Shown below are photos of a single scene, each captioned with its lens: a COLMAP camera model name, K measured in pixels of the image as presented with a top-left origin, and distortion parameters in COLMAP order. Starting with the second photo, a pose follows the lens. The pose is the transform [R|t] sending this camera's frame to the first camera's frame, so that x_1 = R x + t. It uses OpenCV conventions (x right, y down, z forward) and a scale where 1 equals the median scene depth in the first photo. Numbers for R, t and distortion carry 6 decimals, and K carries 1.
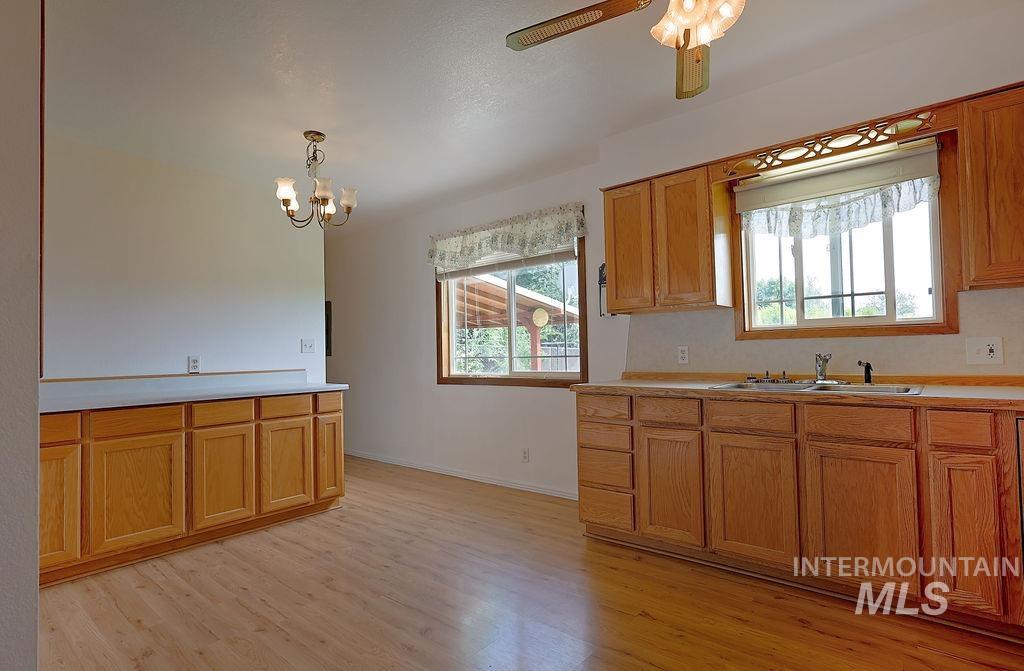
lens RADIAL K [[522.2, 0, 512.5], [0, 522.2, 336.4], [0, 0, 1]] dist [-0.000485, -0.000527]
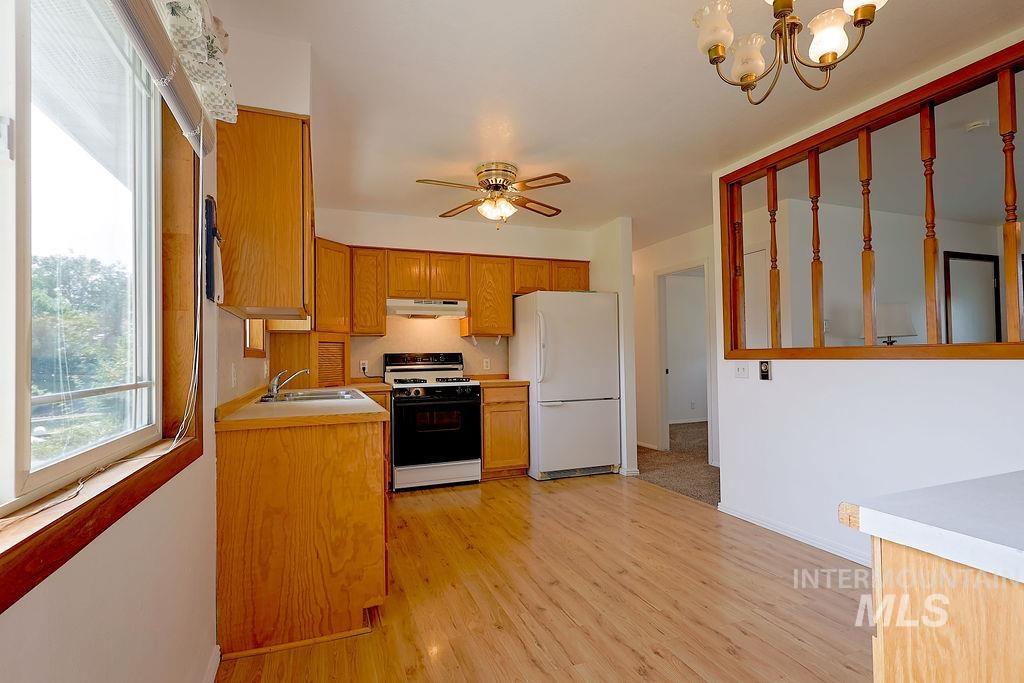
lens RADIAL K [[507.4, 0, 514.5], [0, 507.4, 344.2], [0, 0, 1]] dist [-0.003111, 0.001321]
pose [[-0.885187, 0.052573, 0.462255, -0.377158], [0.029285, 0.997921, -0.057417, 0.044861], [-0.464313, -0.037287, -0.884886, 1.577167]]
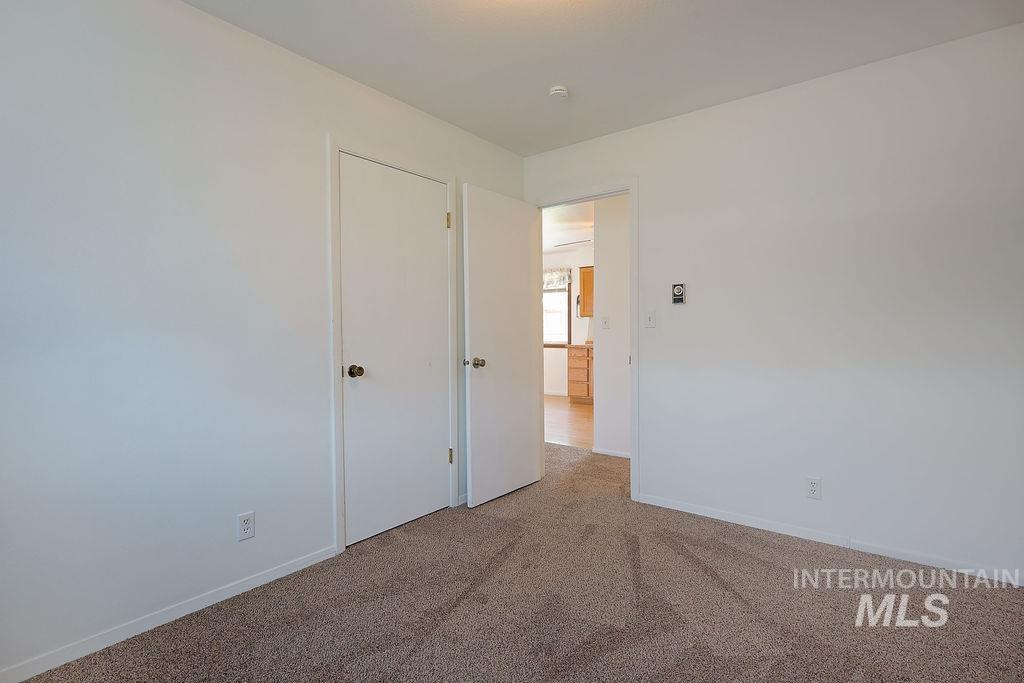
lens RADIAL K [[507.4, 0, 514.7], [0, 507.4, 337.3], [0, 0, 1]] dist [-0.003111, 0.001321]
pose [[0.998451, 0.013796, 0.053904, -0.282827], [-0.015686, 0.999272, 0.034782, -0.028318], [-0.053385, -0.035574, 0.997940, -1.533816]]
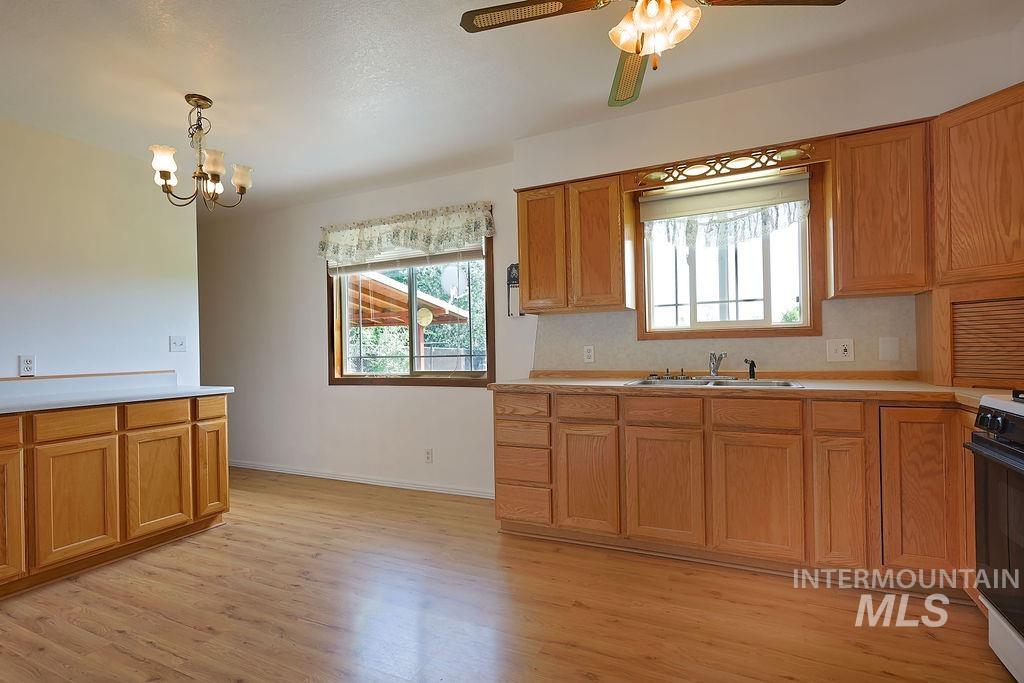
lens RADIAL K [[507.4, 0, 506.9], [0, 507.4, 347.2], [0, 0, 1]] dist [-0.003111, 0.001321]
pose [[0.967838, 0.003159, 0.251555, -0.099414], [-0.008485, 0.999762, 0.020089, 0.002930], [-0.251432, -0.021577, 0.967634, 0.053280]]
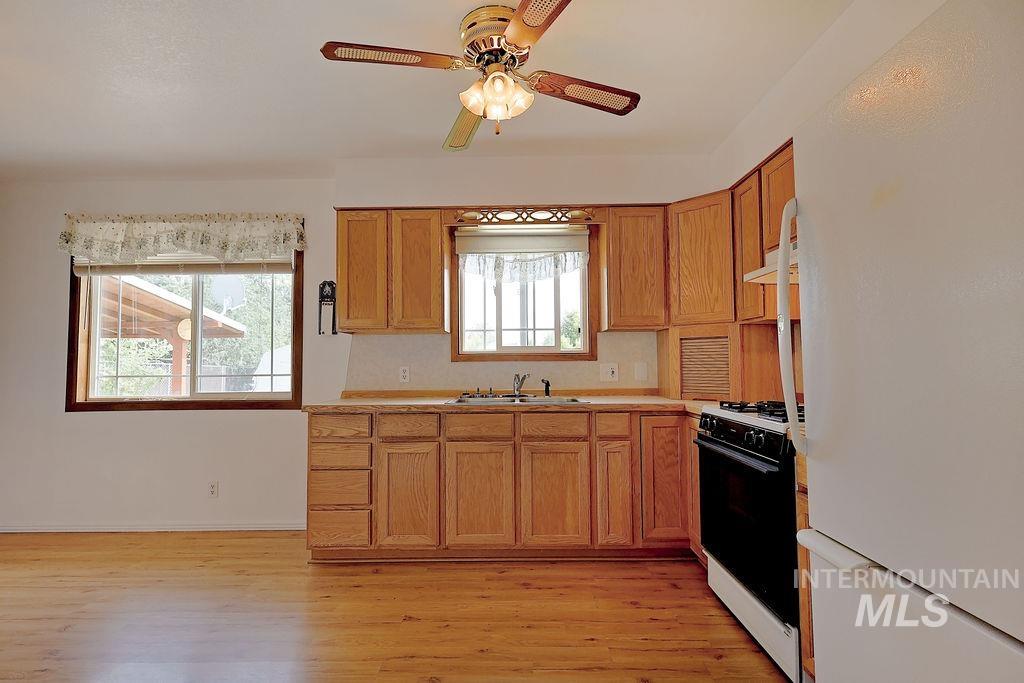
lens RADIAL K [[507.4, 0, 515.9], [0, 507.4, 339.3], [0, 0, 1]] dist [-0.003111, 0.001321]
pose [[0.760701, 0.047778, 0.647342, -0.199983], [-0.027629, 0.998767, -0.041248, 0.000044], [-0.648515, 0.013492, 0.761083, 0.044519]]
